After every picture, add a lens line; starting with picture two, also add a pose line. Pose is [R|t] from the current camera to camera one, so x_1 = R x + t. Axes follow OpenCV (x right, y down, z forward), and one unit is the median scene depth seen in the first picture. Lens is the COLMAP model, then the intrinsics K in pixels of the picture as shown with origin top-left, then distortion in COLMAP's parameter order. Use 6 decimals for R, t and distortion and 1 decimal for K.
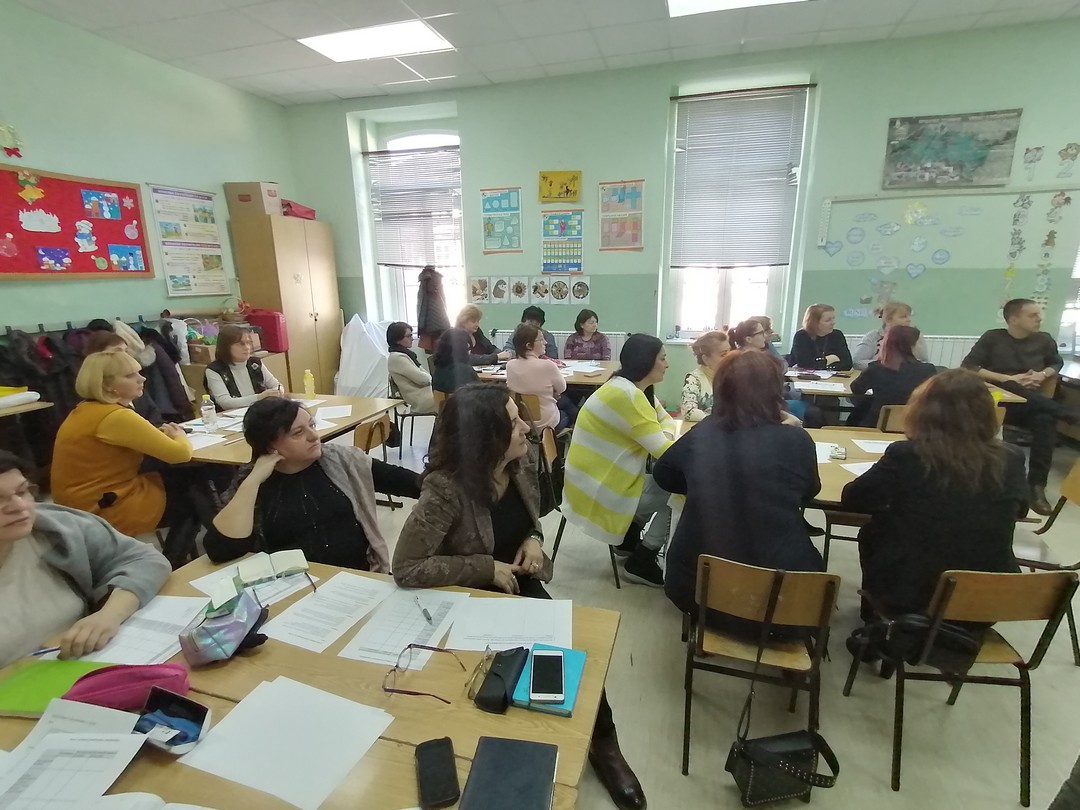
lens RADIAL K [[533.9, 0, 540.0], [0, 533.9, 405.0], [0, 0, 1]] dist [0.033134, -0.030823]
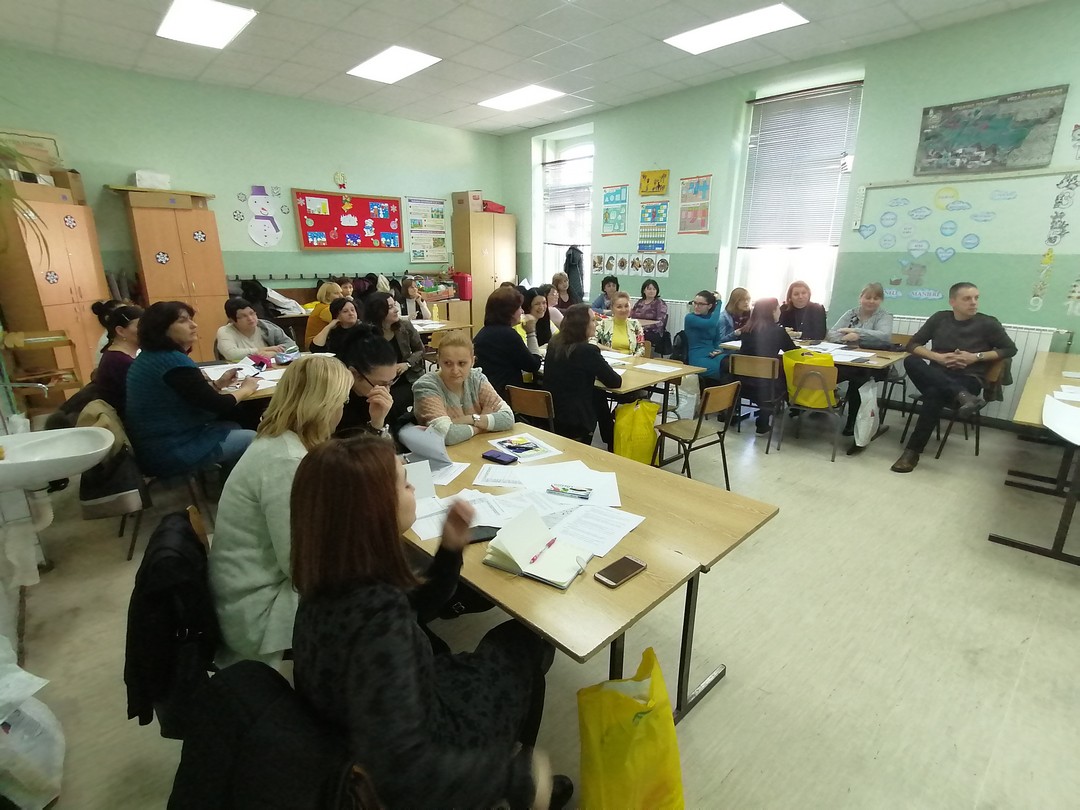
lens RADIAL K [[533.9, 0, 540.0], [0, 533.9, 405.0], [0, 0, 1]] dist [0.033134, -0.030823]
pose [[0.844709, 0.160232, -0.510678, 0.561792], [-0.139837, 0.987066, 0.078402, 0.052086], [0.516635, 0.005184, 0.856190, -0.233465]]
